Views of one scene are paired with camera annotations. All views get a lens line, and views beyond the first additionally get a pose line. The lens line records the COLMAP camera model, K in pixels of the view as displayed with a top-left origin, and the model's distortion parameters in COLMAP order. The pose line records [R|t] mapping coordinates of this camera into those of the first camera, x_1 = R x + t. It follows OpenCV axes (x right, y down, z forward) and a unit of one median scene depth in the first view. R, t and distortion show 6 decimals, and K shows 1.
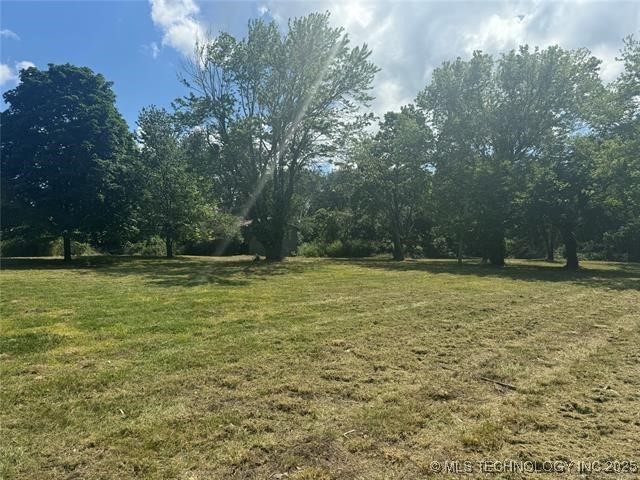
lens RADIAL K [[440.0, 0, 319.2], [0, 440.0, 252.8], [0, 0, 1]] dist [0.032836, -0.001361]
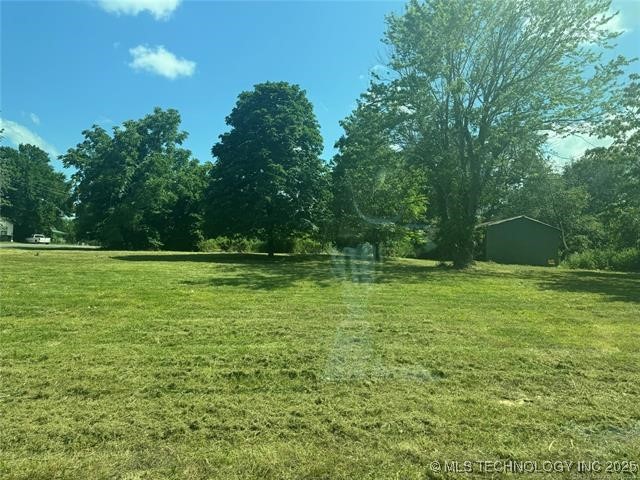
lens RADIAL K [[440.0, 0, 319.2], [0, 440.0, 252.8], [0, 0, 1]] dist [0.032836, -0.001361]
pose [[0.770622, 0.033194, -0.636427, 0.236348], [-0.037718, 0.999268, 0.006448, -0.005086], [0.636175, 0.019036, 0.771310, 0.210641]]
